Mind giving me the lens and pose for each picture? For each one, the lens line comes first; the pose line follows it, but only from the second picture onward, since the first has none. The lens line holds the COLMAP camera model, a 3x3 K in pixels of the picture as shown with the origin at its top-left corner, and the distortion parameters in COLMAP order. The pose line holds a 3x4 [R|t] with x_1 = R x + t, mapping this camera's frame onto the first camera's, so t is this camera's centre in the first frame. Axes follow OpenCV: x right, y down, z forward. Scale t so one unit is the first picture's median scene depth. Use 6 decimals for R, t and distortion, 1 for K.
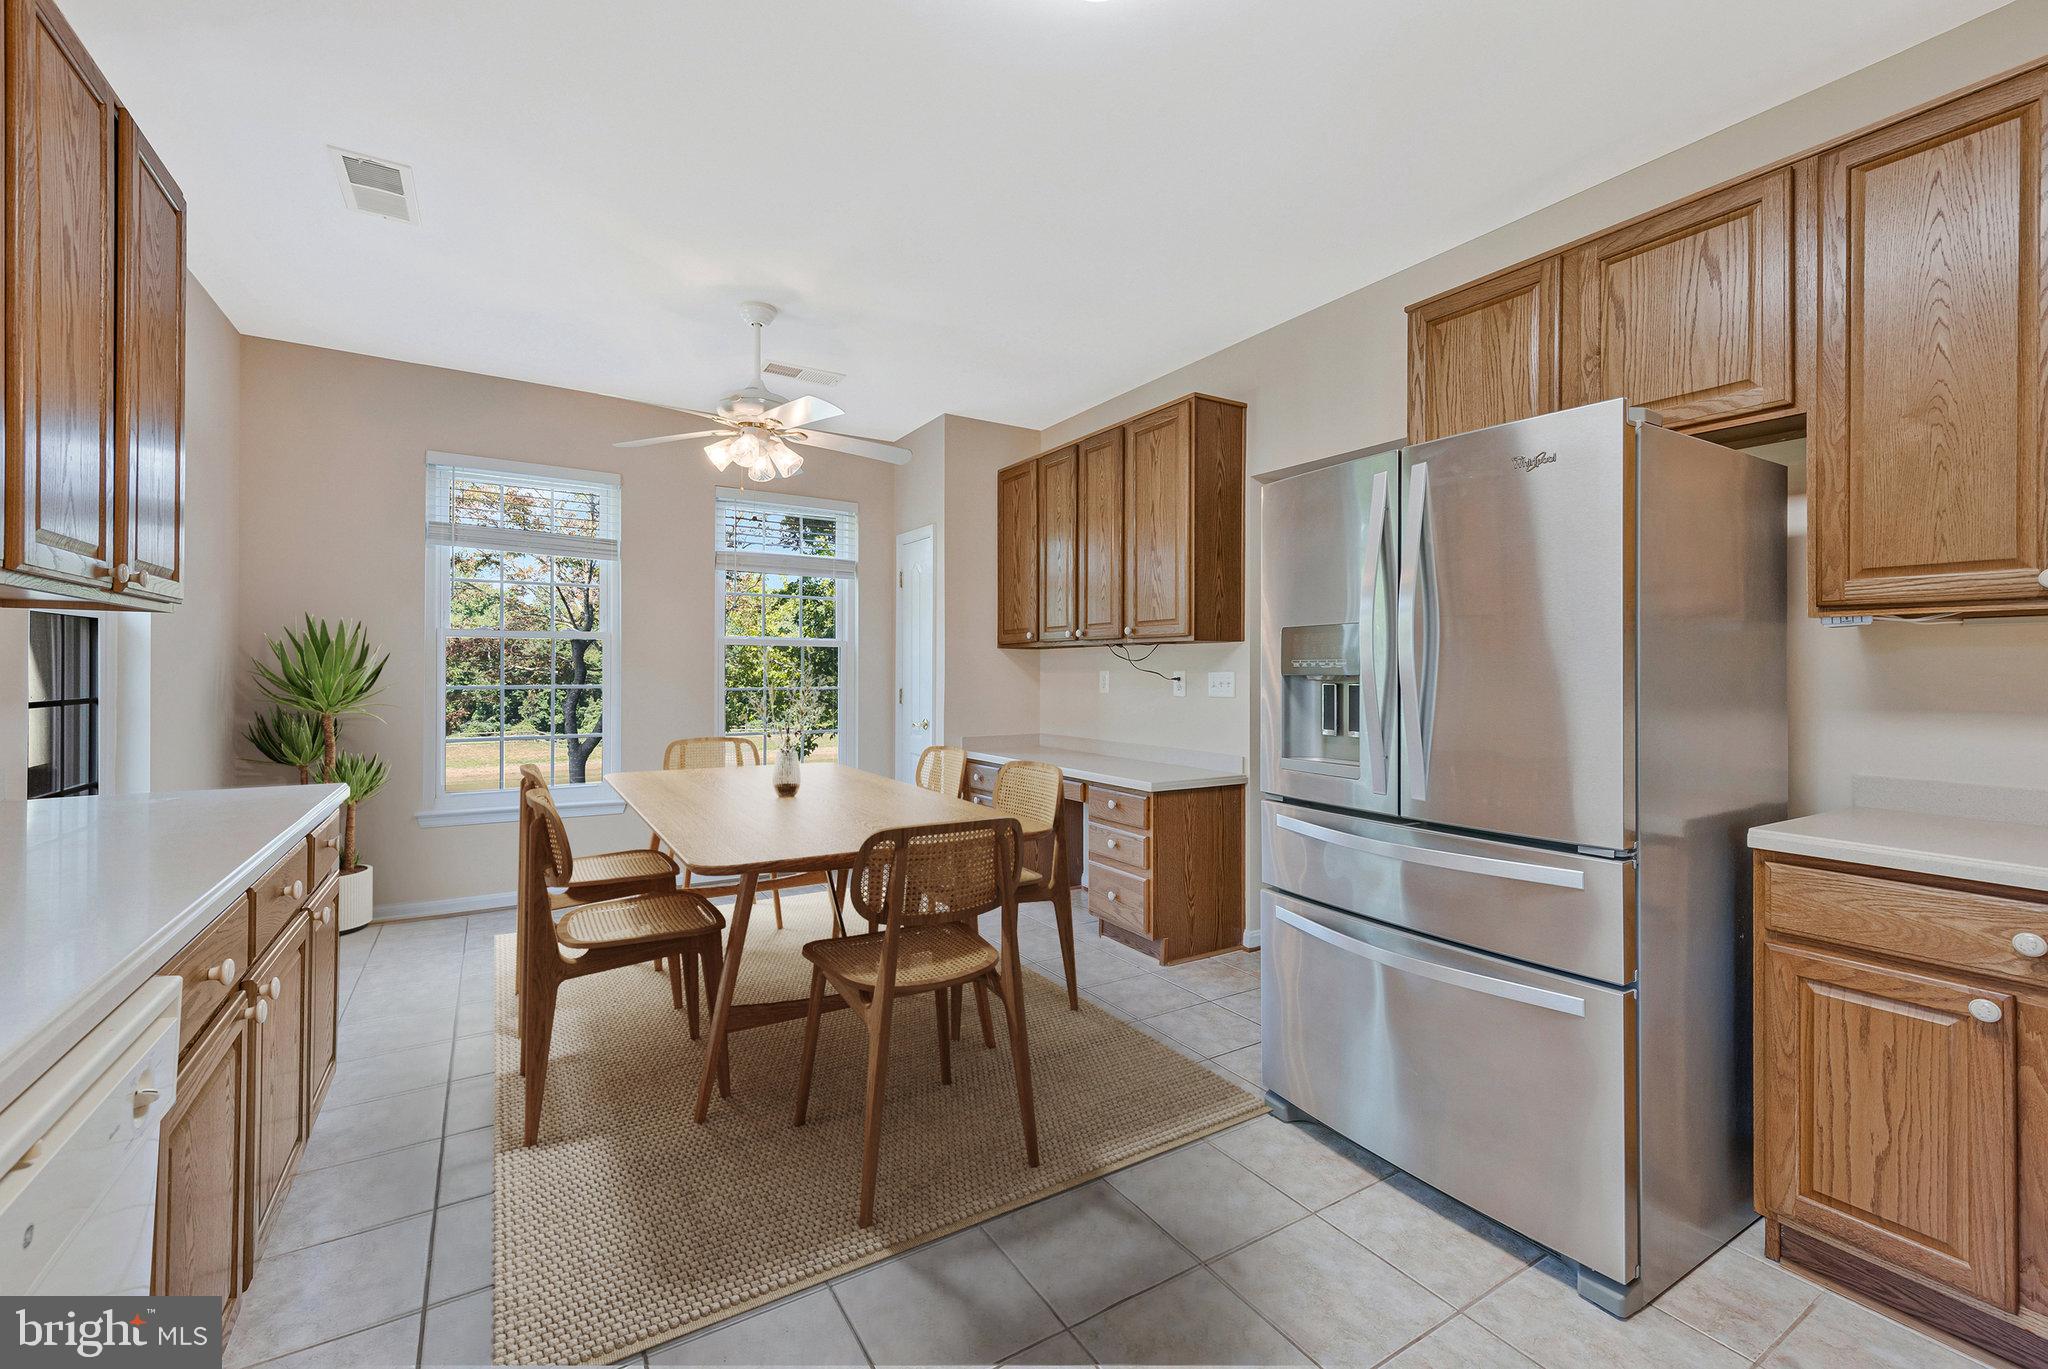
lens RADIAL K [[828.3, 0, 1023.5], [0, 828.3, 667.0], [0, 0, 1]] dist [0.012493, -0.003025]
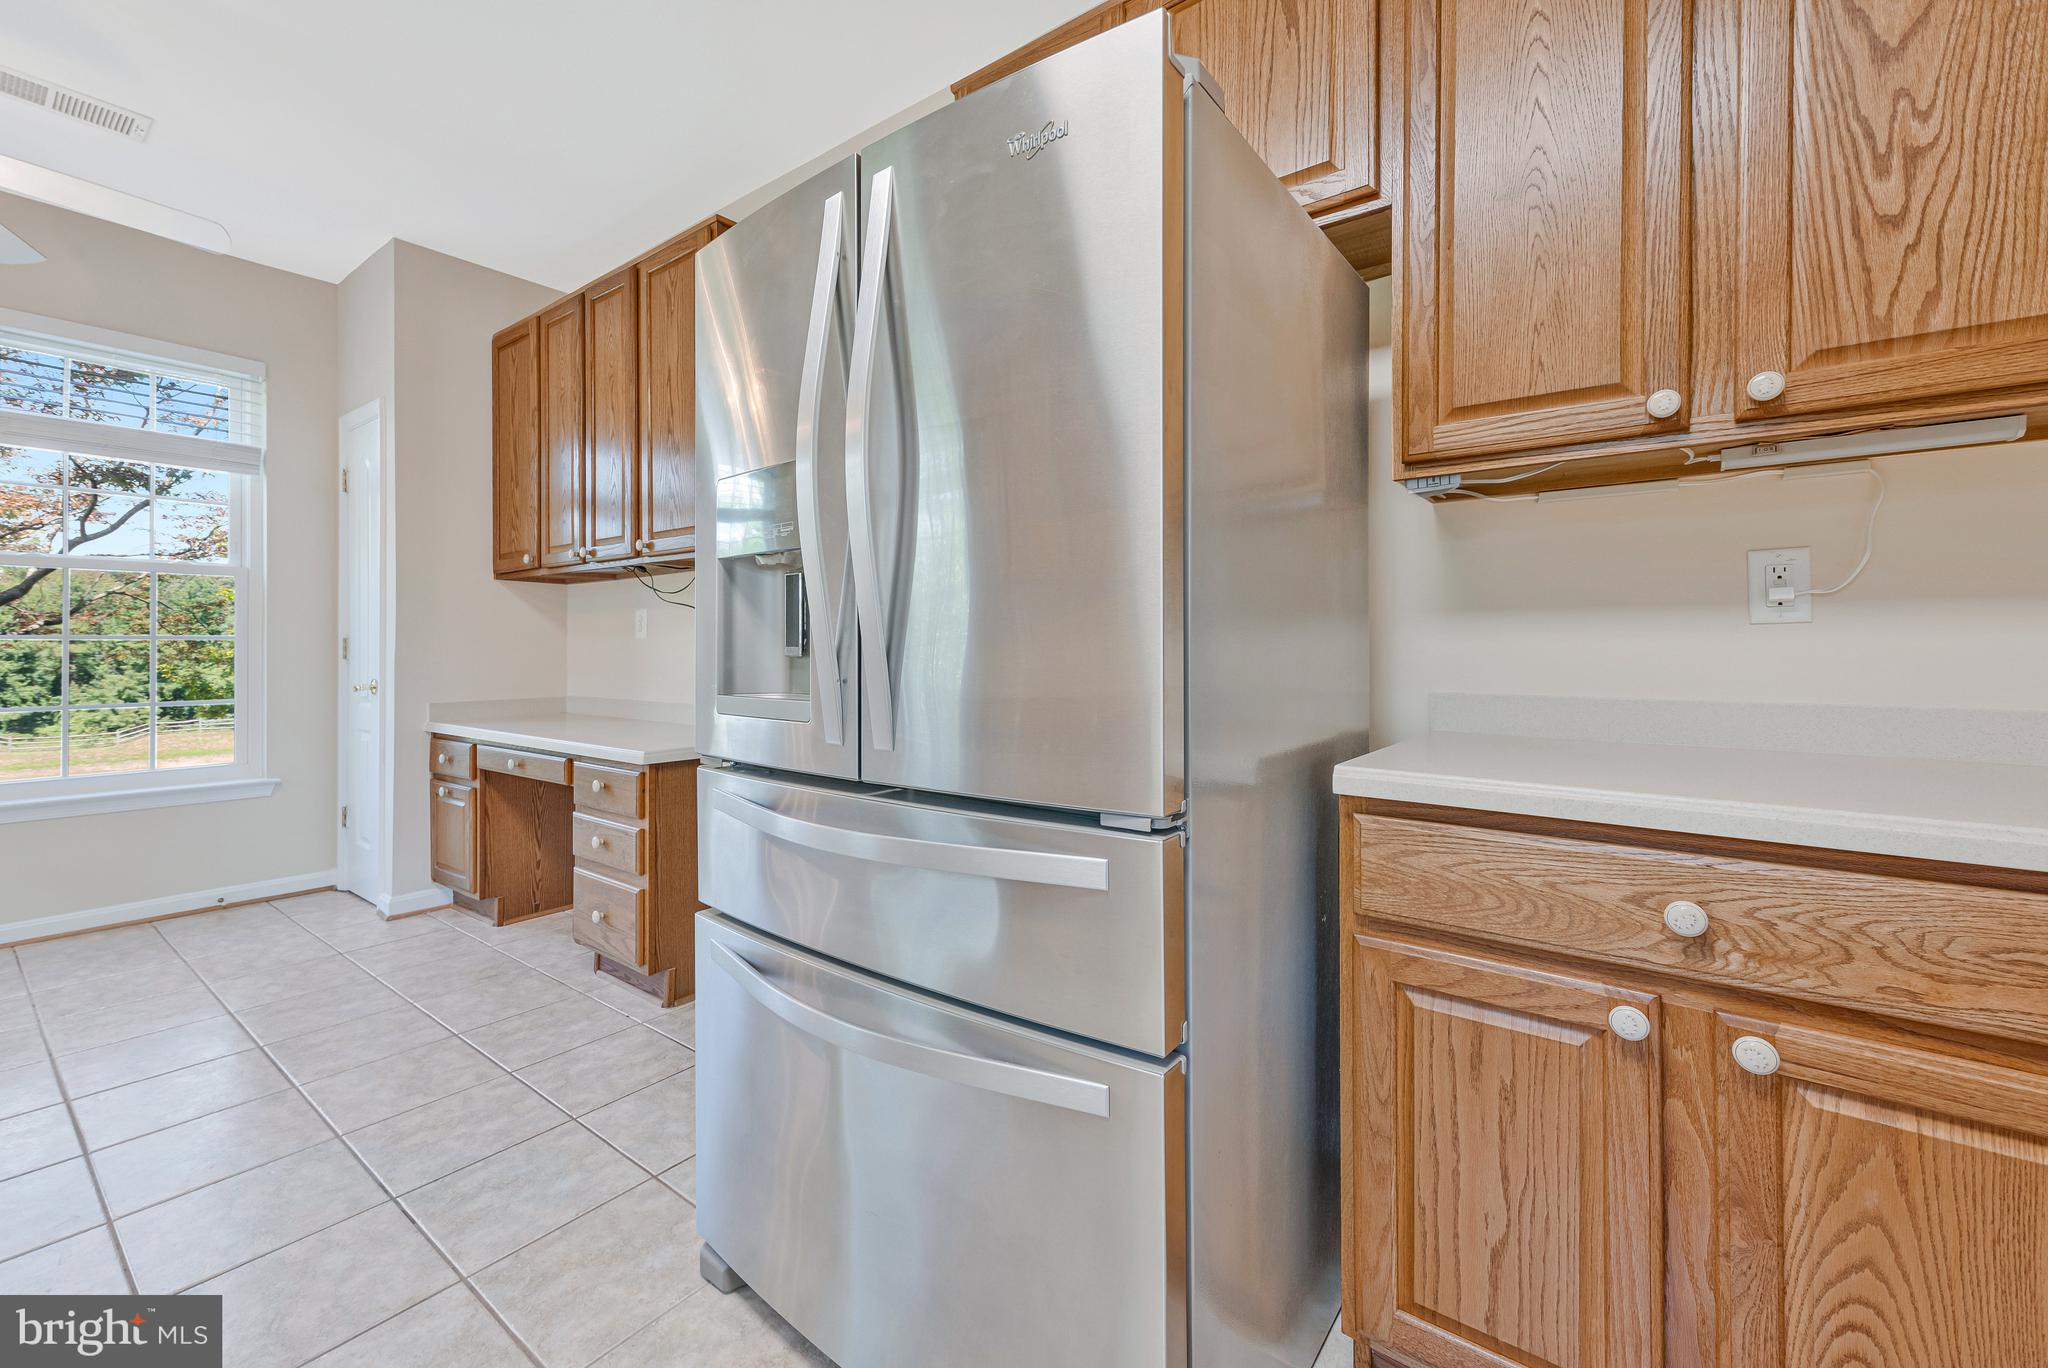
lens RADIAL K [[828.3, 0, 1009.2], [0, 828.3, 640.4], [0, 0, 1]] dist [0.012493, -0.003025]
pose [[0.933961, -0.002683, 0.357364, 0.337750], [0.002431, 0.999996, 0.001156, 0.079698], [-0.357366, -0.000211, 0.933964, 0.411452]]
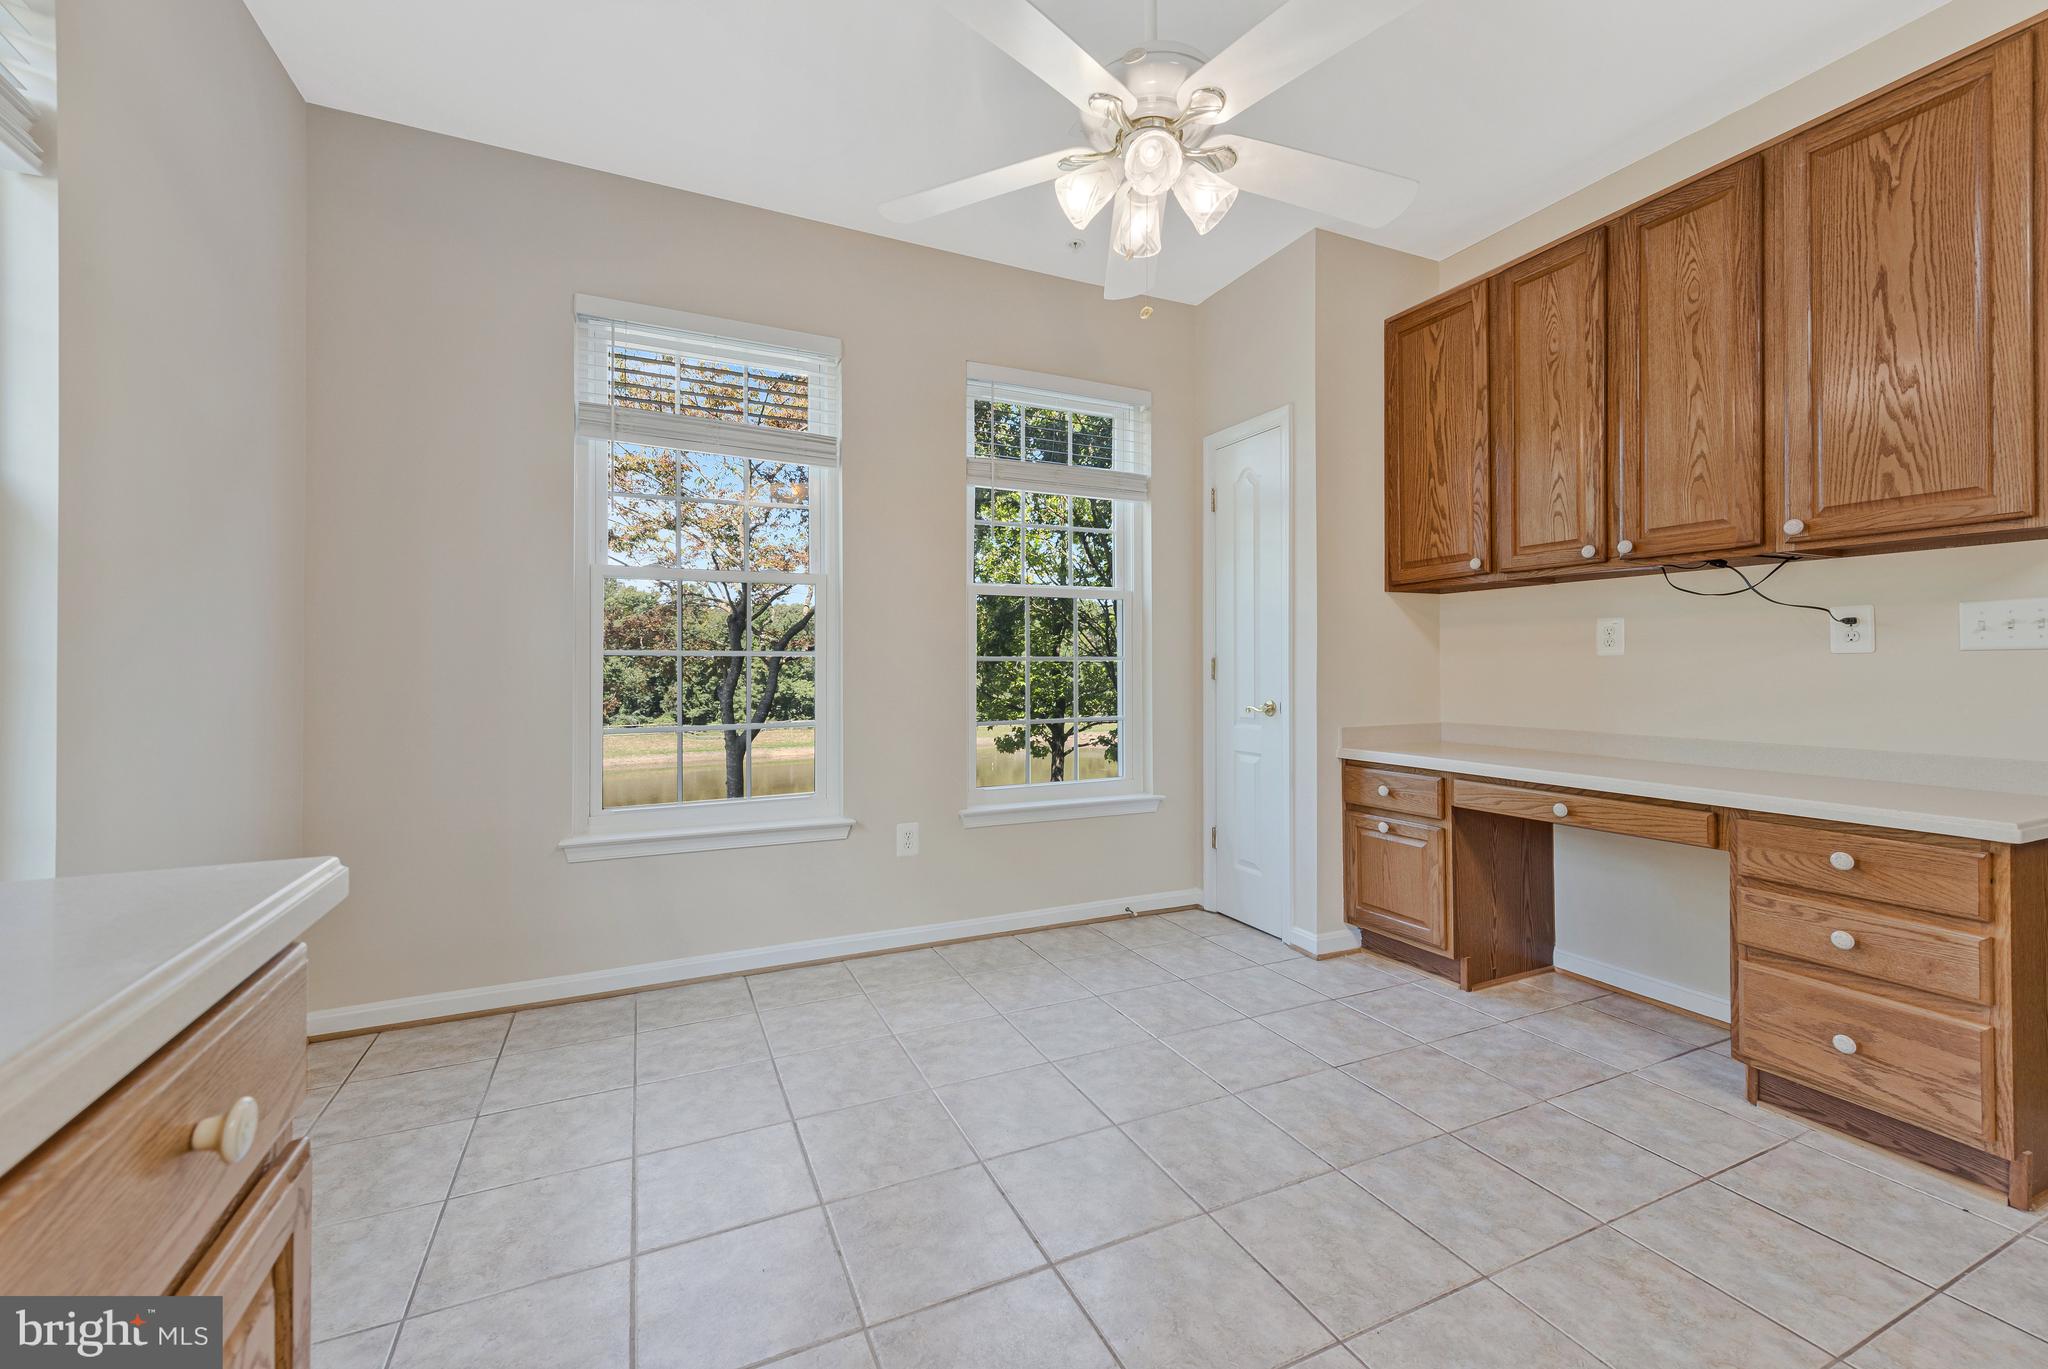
lens RADIAL K [[828.3, 0, 1045.5], [0, 828.3, 656.6], [0, 0, 1]] dist [0.012493, -0.003025]
pose [[0.993814, -0.005375, -0.110924, -0.588942], [0.004757, 0.999972, -0.005838, 0.081031], [0.110952, 0.005274, 0.993812, 0.832021]]
